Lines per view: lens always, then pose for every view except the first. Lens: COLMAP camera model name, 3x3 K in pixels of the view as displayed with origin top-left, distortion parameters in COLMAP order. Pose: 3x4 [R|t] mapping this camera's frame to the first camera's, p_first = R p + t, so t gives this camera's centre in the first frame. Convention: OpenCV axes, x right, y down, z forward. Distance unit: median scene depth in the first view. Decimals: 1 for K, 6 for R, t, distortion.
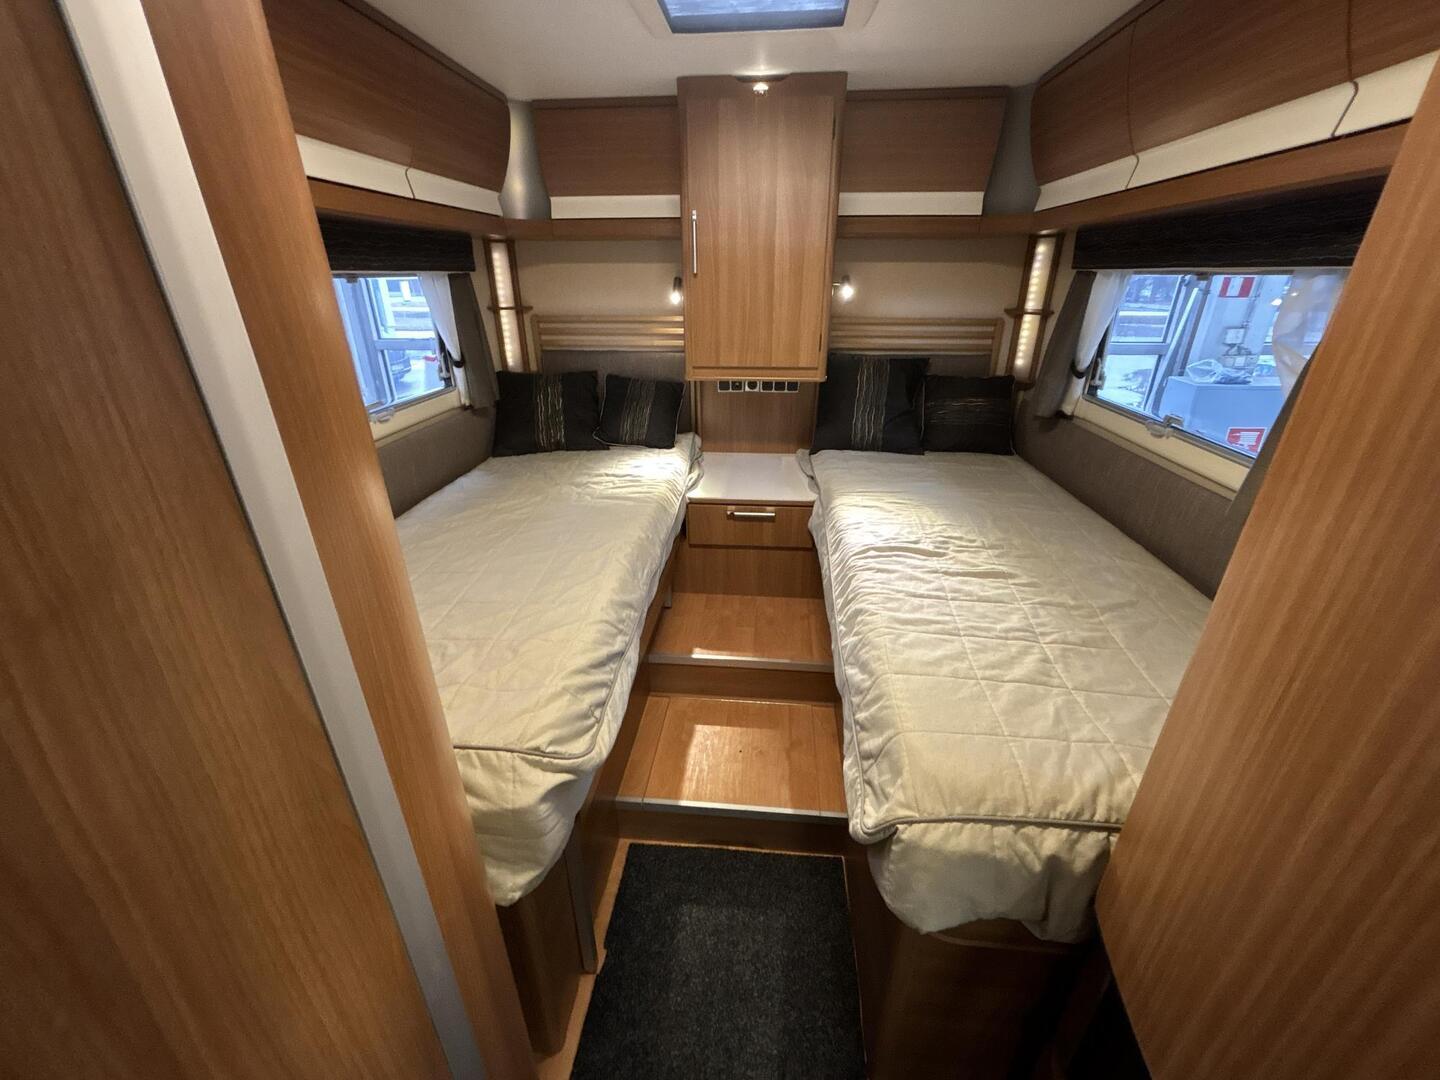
lens RADIAL K [[582.6, 0, 722.8], [0, 582.6, 536.2], [0, 0, 1]] dist [0.002453, -0.004718]
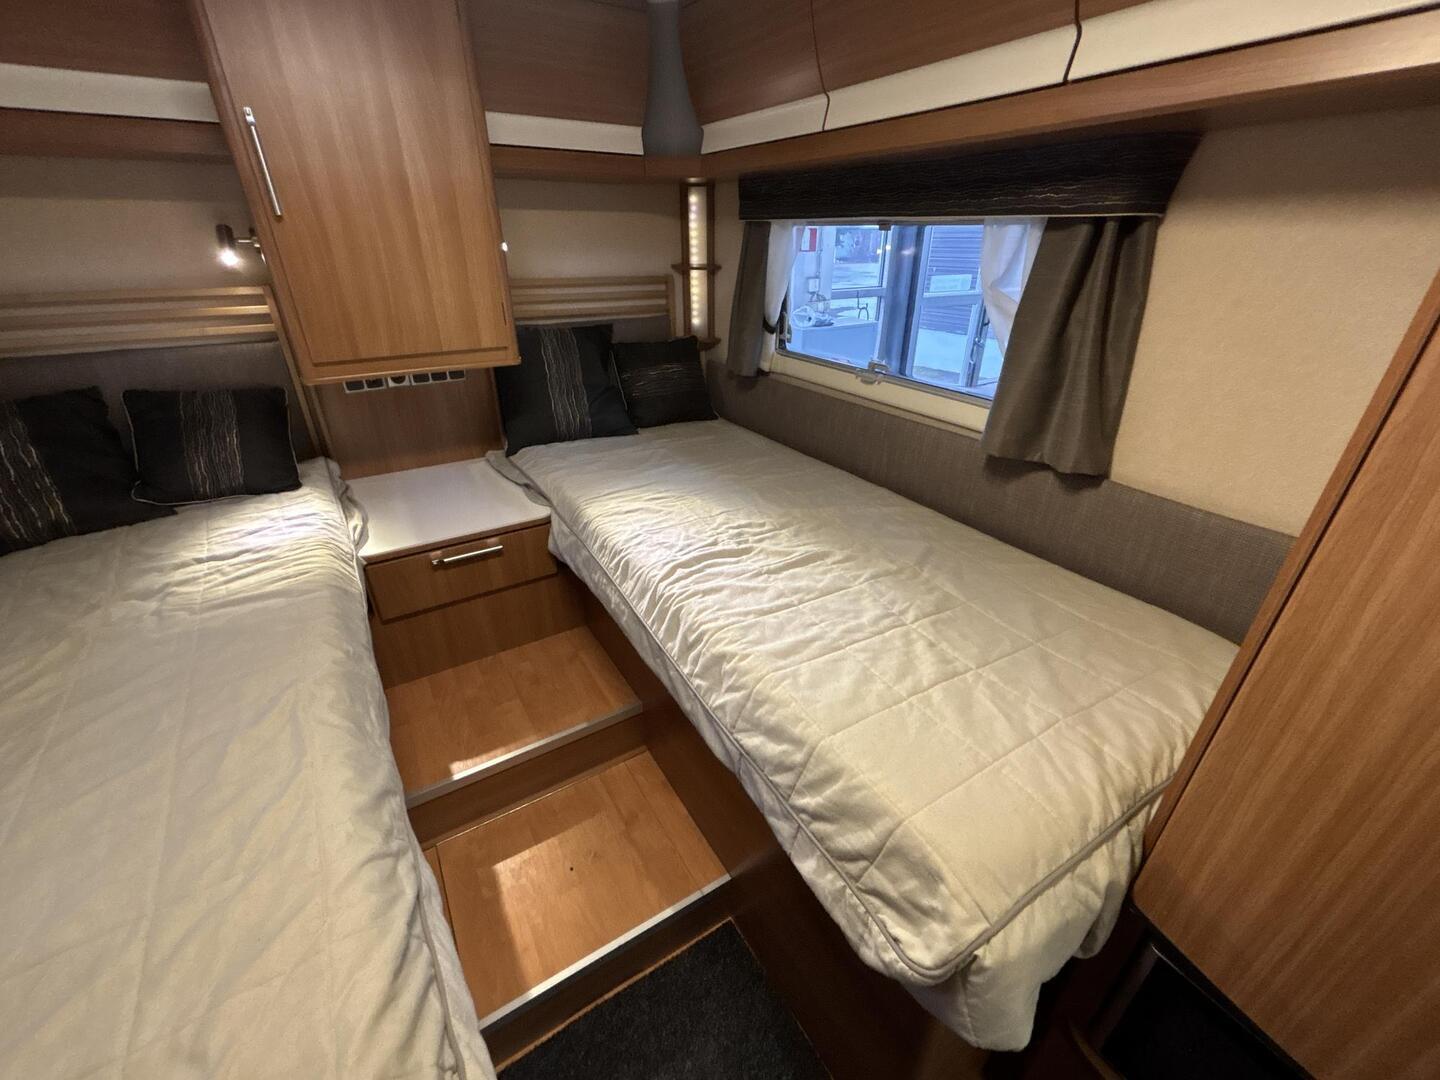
lens RADIAL K [[582.6, 0, 722.8], [0, 582.6, 536.2], [0, 0, 1]] dist [0.002453, -0.004718]
pose [[0.796280, -0.270269, 0.541195, -0.094390], [0.239095, 0.962412, 0.128831, -0.084610], [-0.555672, 0.026811, 0.830969, 0.223548]]
